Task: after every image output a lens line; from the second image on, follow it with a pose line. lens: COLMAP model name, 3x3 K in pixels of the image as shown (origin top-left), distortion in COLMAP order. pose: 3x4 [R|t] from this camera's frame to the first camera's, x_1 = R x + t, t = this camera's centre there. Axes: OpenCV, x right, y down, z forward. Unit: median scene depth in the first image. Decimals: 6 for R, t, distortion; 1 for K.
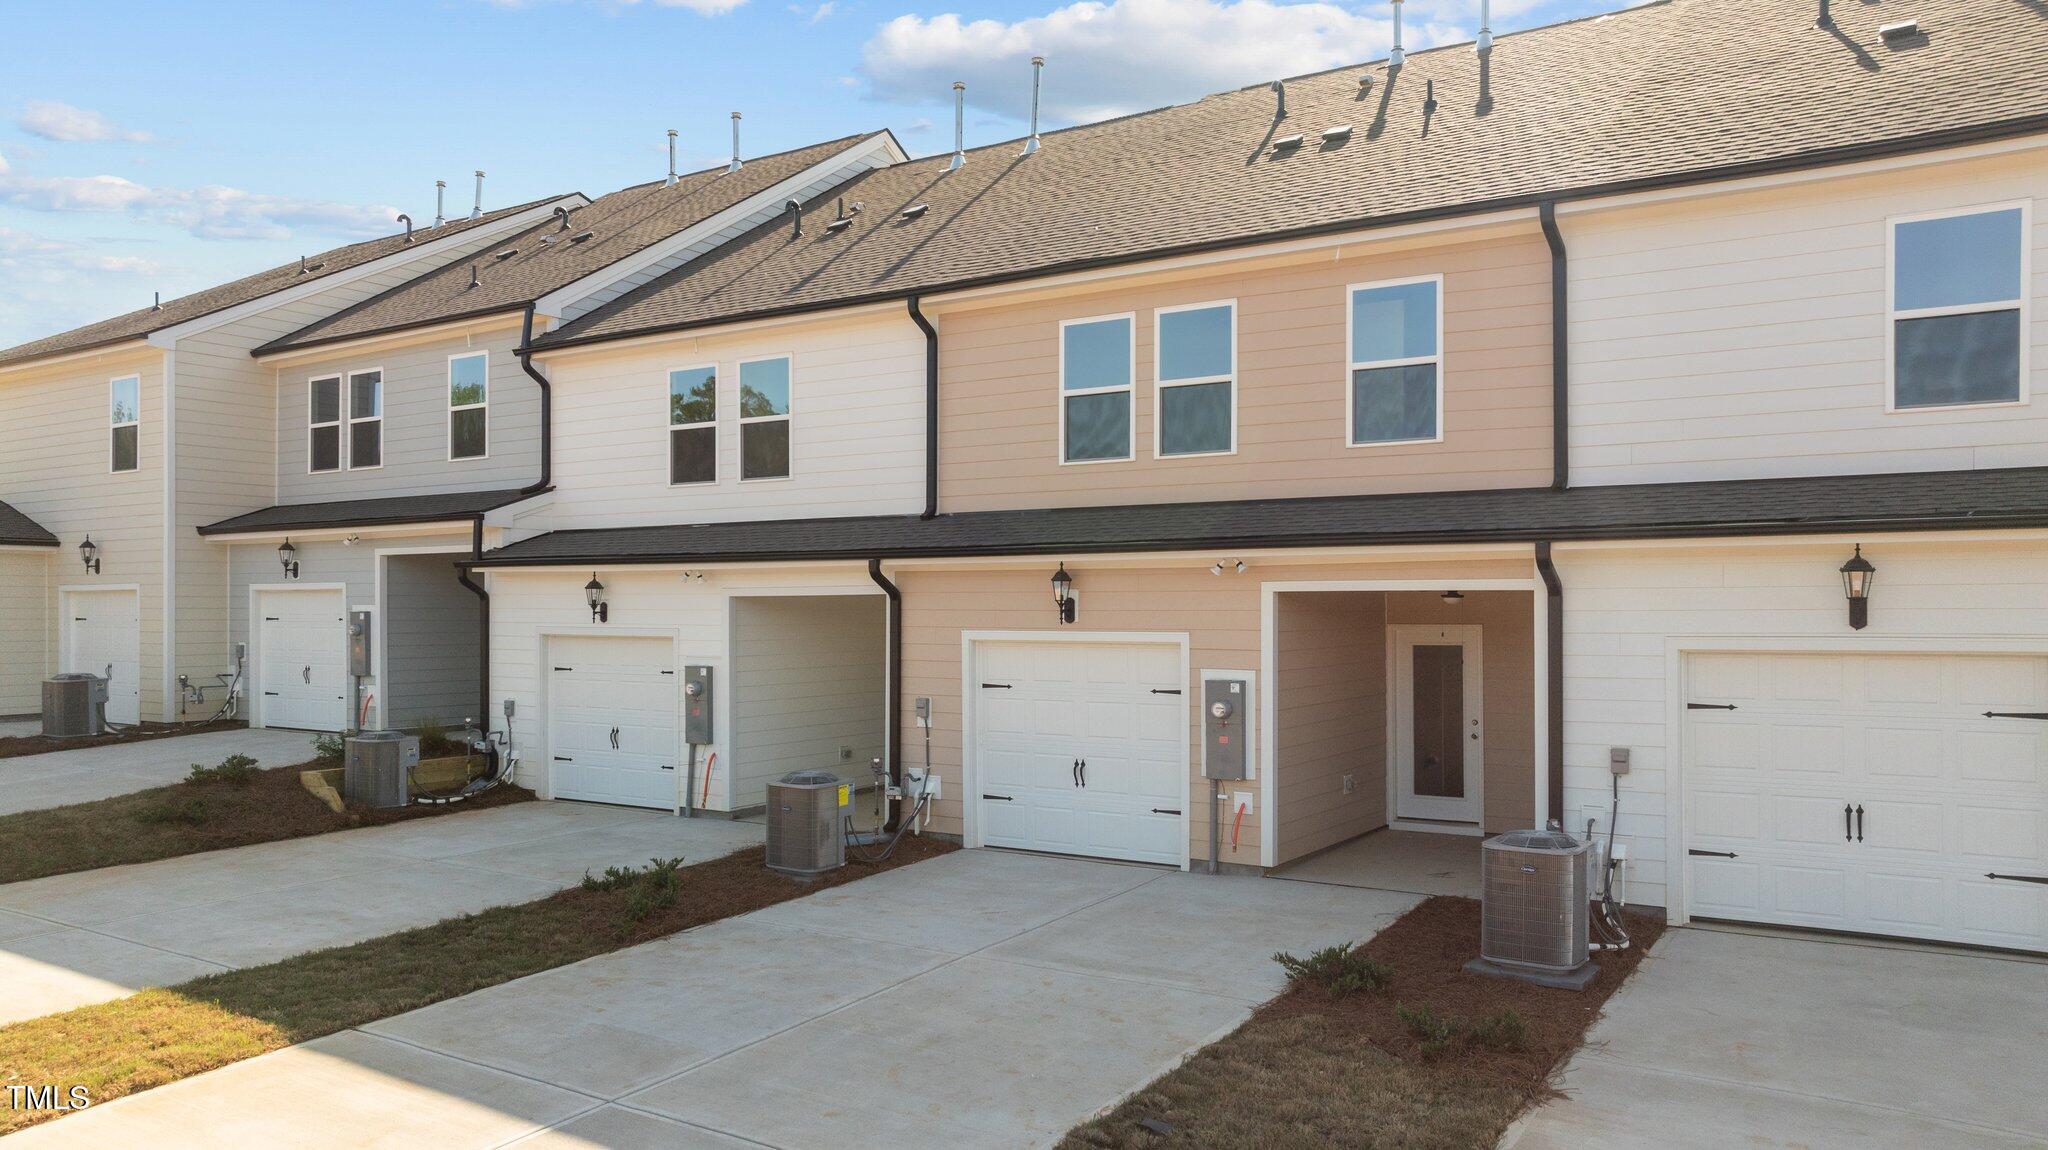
lens RADIAL K [[1461.5, 0, 1028.2], [0, 1461.5, 600.7], [0, 0, 1]] dist [-0.026559, 0.026012]
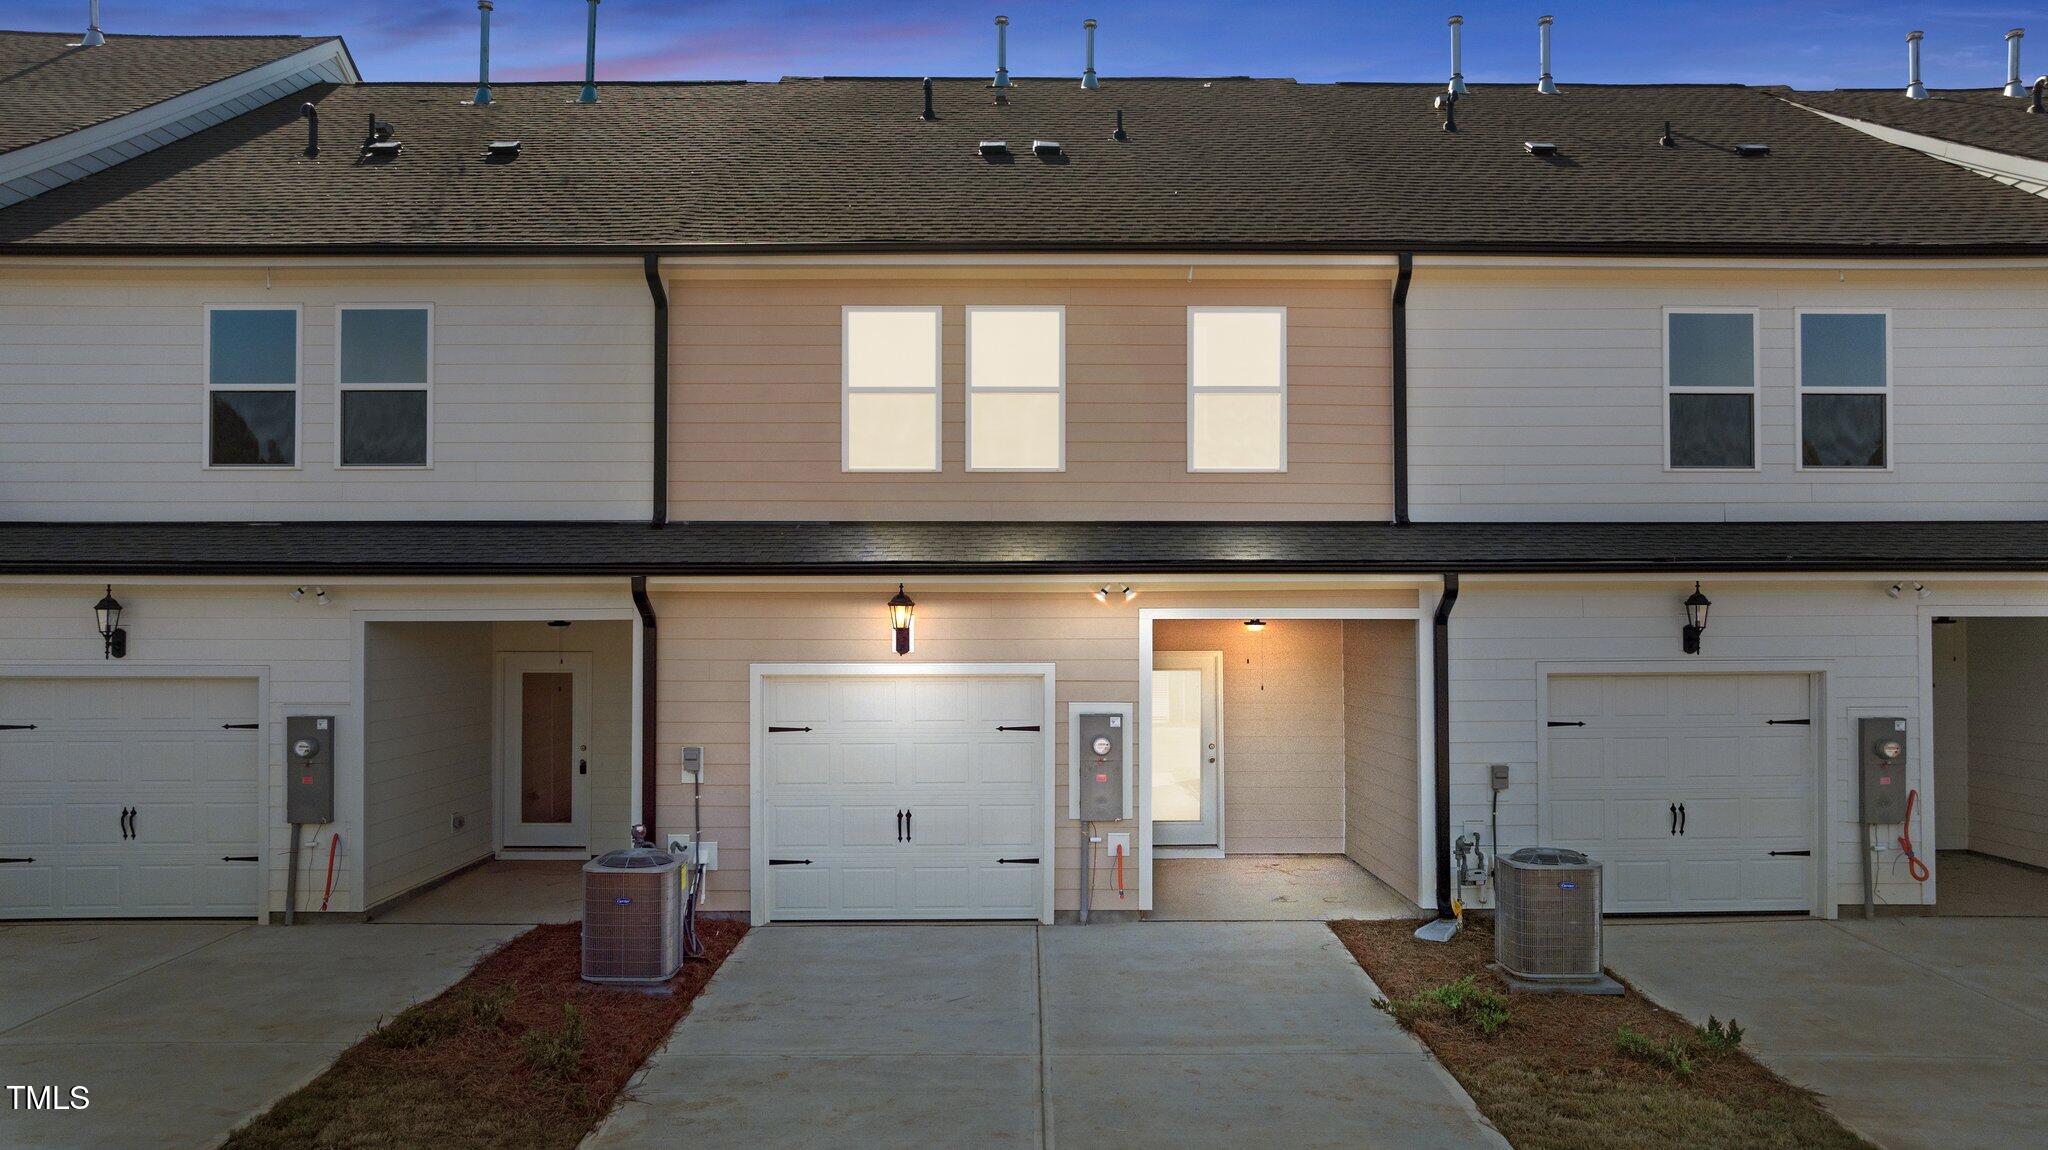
lens RADIAL K [[1444.1, 0, 1035.7], [0, 1444.1, 610.3], [0, 0, 1]] dist [-0.018596, -0.008432]
pose [[0.834160, 0.009058, 0.551447, -0.355112], [-0.001789, 0.999904, -0.013719, 0.001040], [-0.551519, 0.010457, 0.834097, 0.223152]]
